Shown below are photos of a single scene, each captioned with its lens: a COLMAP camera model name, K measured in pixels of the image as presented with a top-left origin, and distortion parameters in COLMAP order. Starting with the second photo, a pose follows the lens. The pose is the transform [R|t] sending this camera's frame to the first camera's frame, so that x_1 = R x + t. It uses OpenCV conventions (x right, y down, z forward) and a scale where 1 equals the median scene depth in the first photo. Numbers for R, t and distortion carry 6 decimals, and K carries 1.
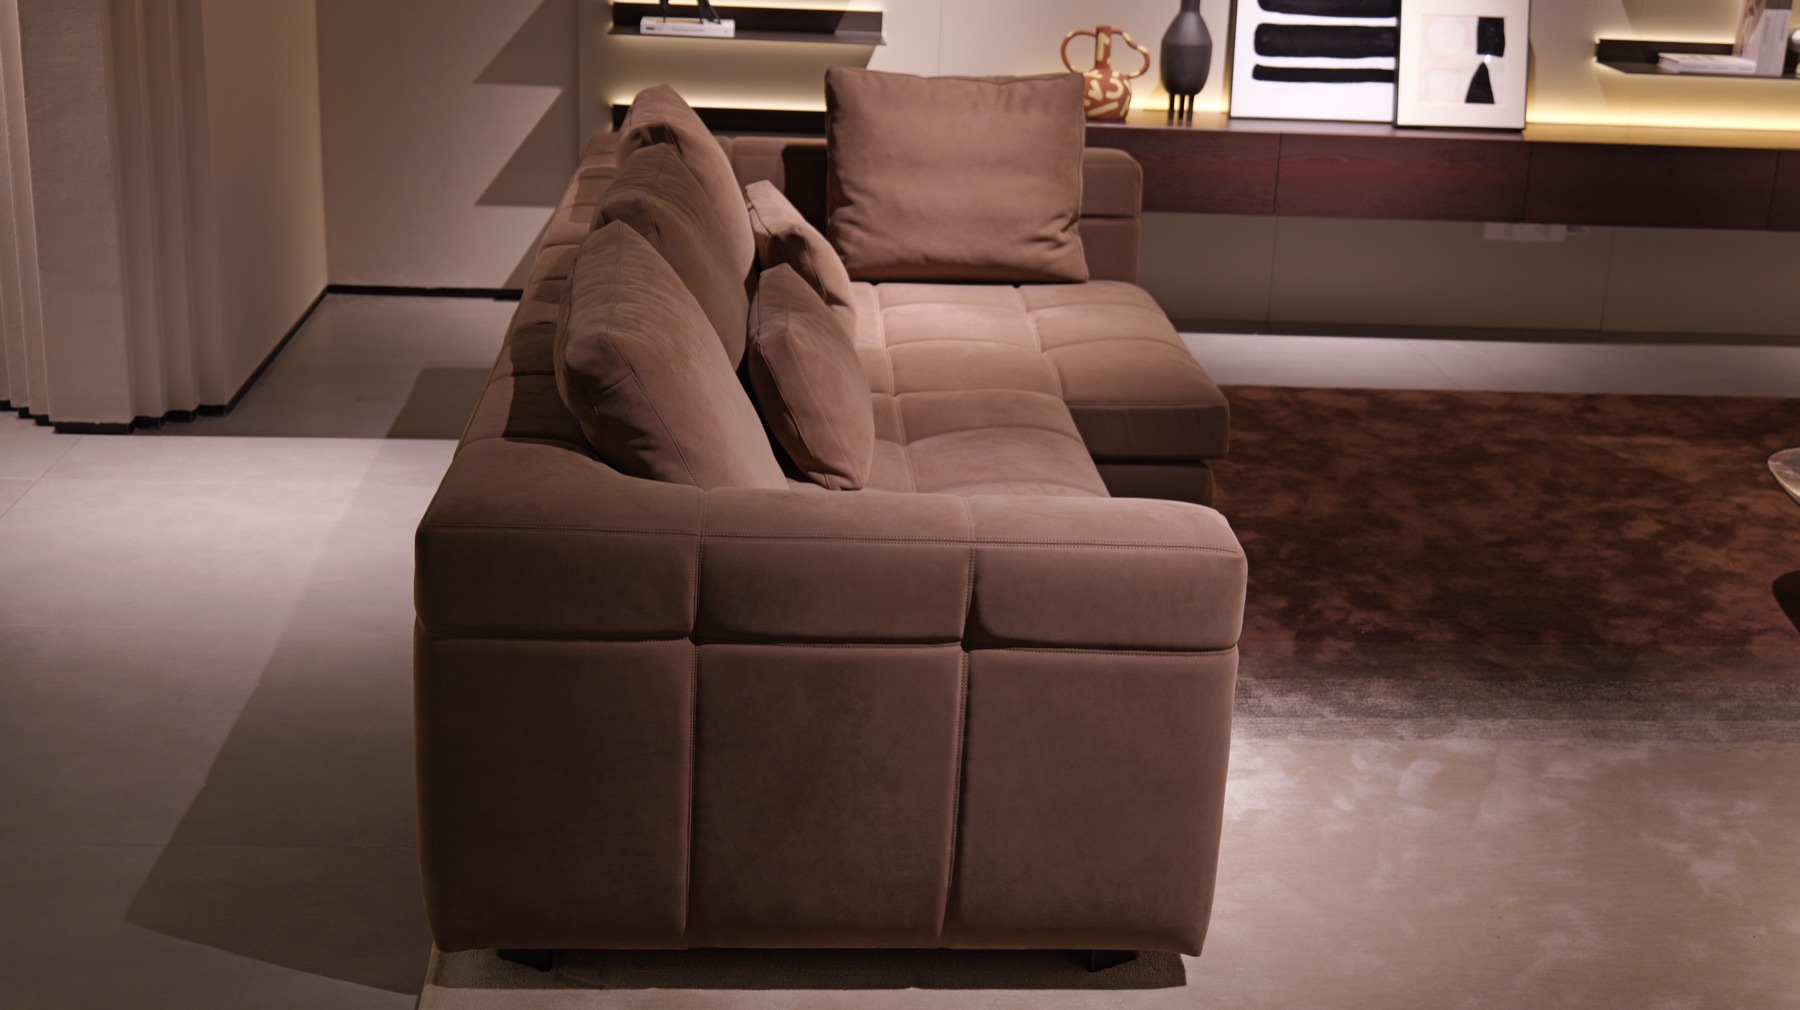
lens RADIAL K [[2287.2, 0, 900.0], [0, 2287.2, 505.0], [0, 0, 1]] dist [-0.000912, -0.045391]
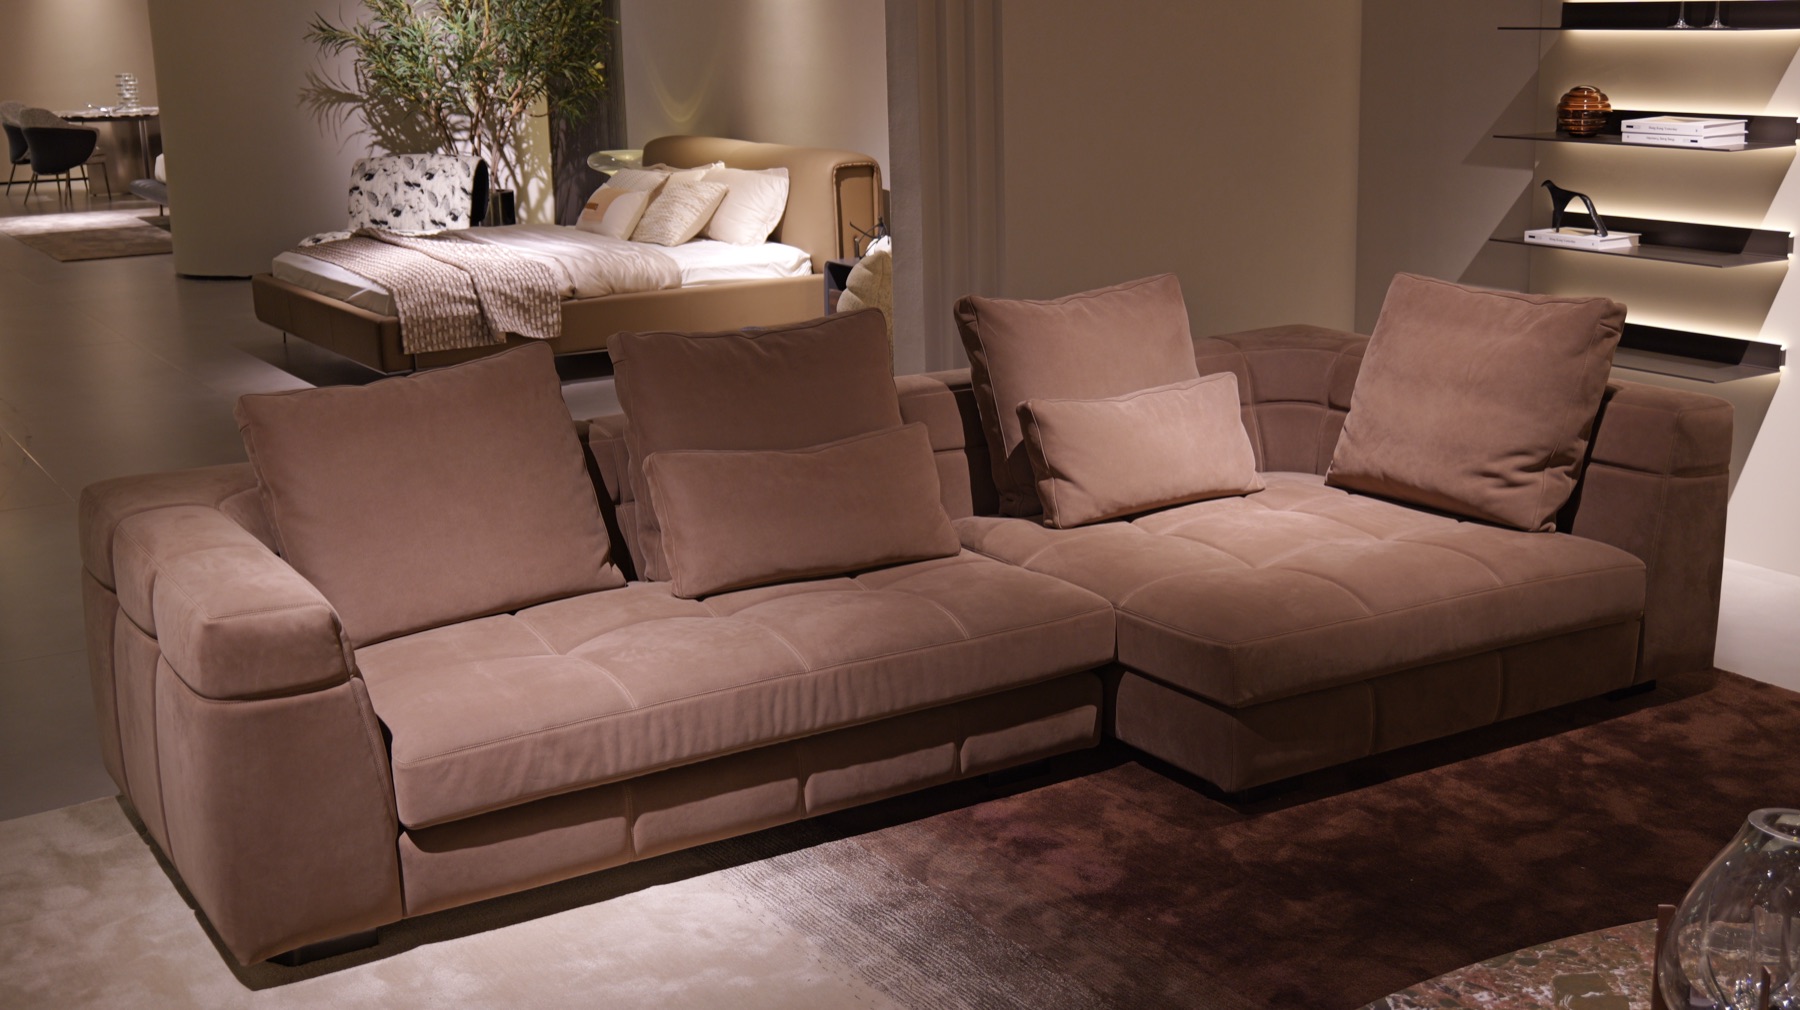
lens RADIAL K [[2088.3, 0, 900.0], [0, 2088.3, 505.0], [0, 0, 1]] dist [0.004692, 0.002463]
pose [[0.464783, 0.158063, -0.871202, 0.675553], [-0.230055, 0.971703, 0.053564, -0.095722], [0.855015, 0.175529, 0.487994, 0.405732]]
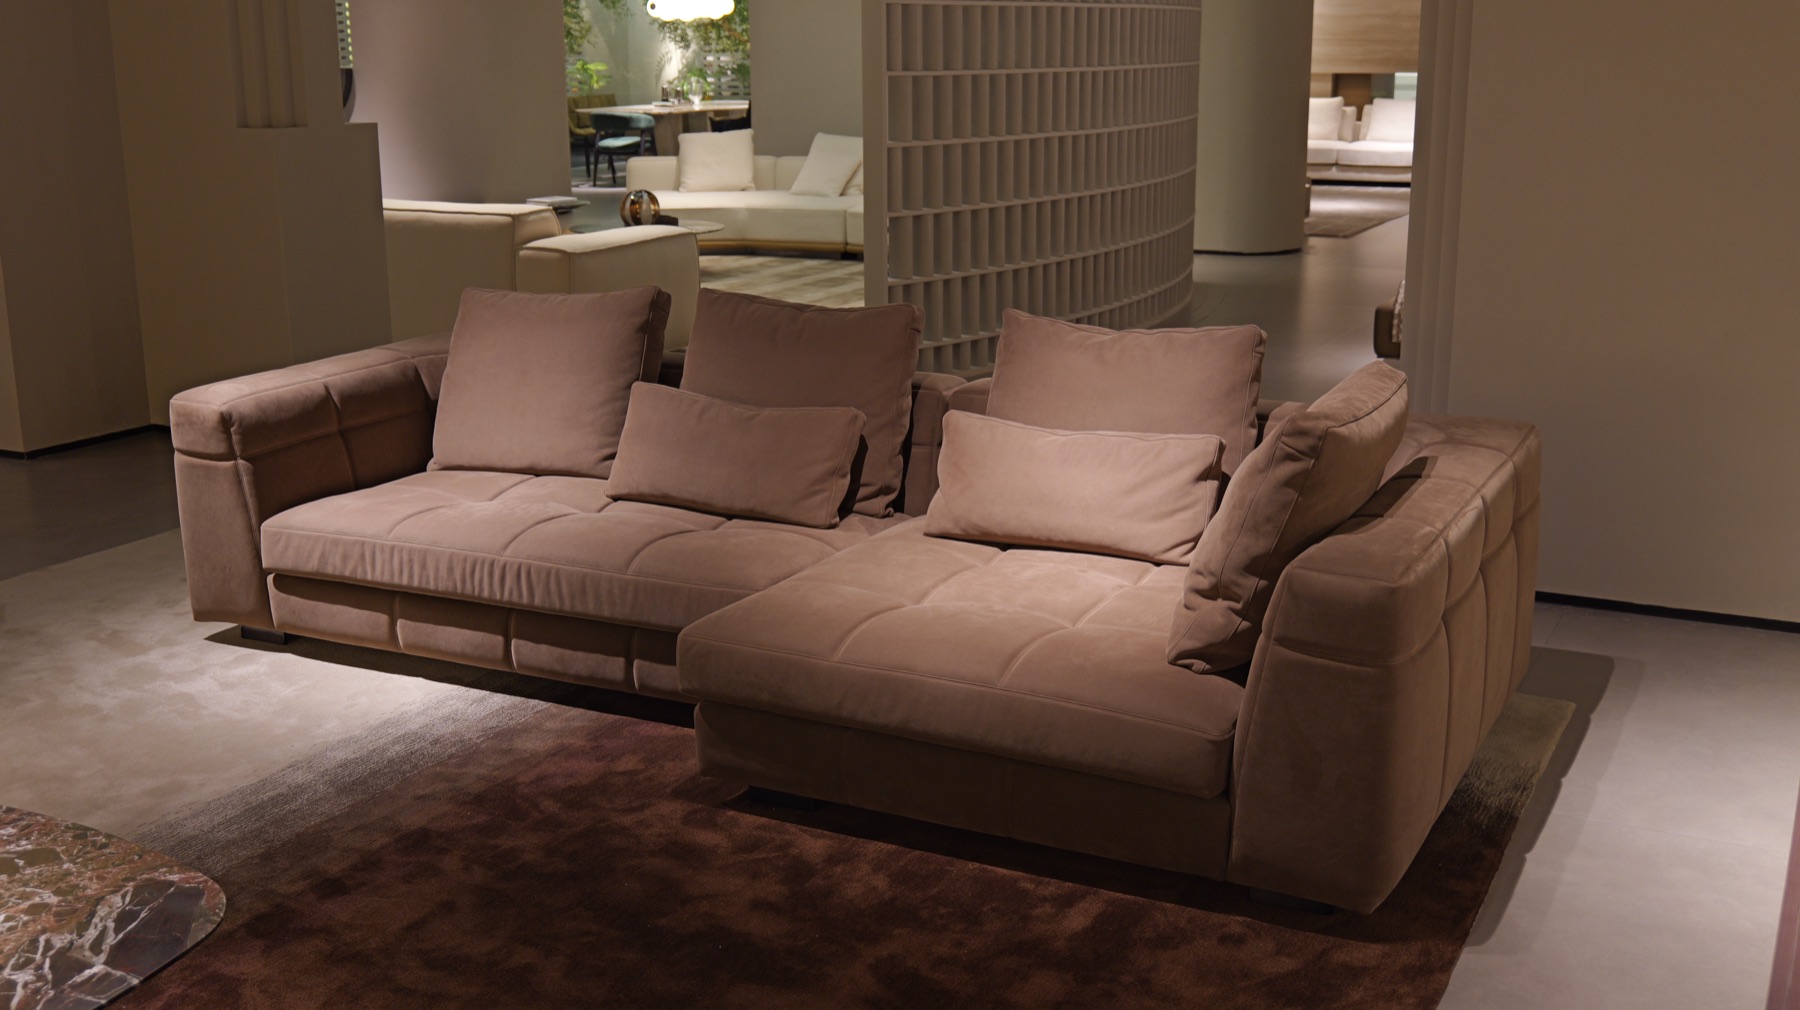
lens RADIAL K [[1911.5, 0, 923.1], [0, 1911.5, 501.6], [0, 0, 1]] dist [0.003015, 0.016134]
pose [[-0.503848, 0.169098, -0.847079, 0.655523], [-0.279168, 0.896147, 0.344944, -0.346884], [0.817436, 0.410276, -0.404315, 1.193391]]
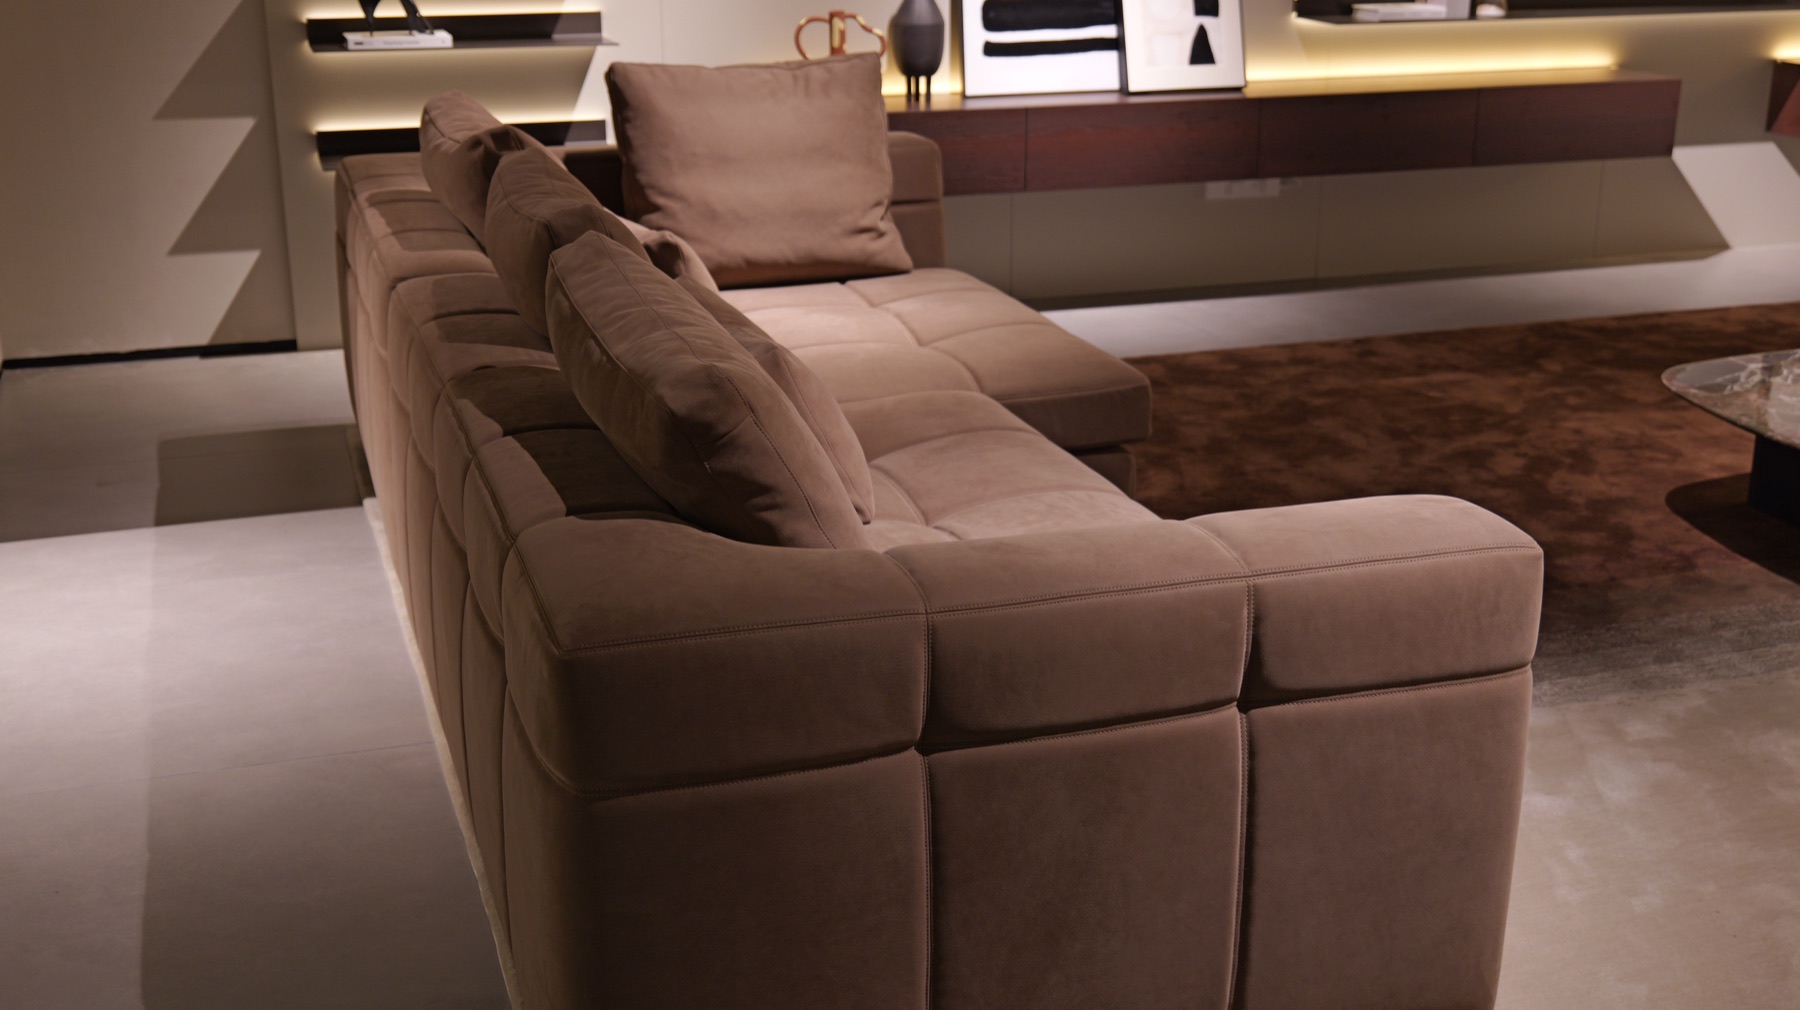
lens RADIAL K [[2060.1, 0, 900.0], [0, 2060.1, 505.0], [0, 0, 1]] dist [-0.001648, -0.021946]
pose [[0.965008, -0.118838, 0.233747, -0.135045], [0.117286, 0.992885, 0.020581, -0.020274], [-0.234530, 0.007554, 0.972080, 0.178846]]
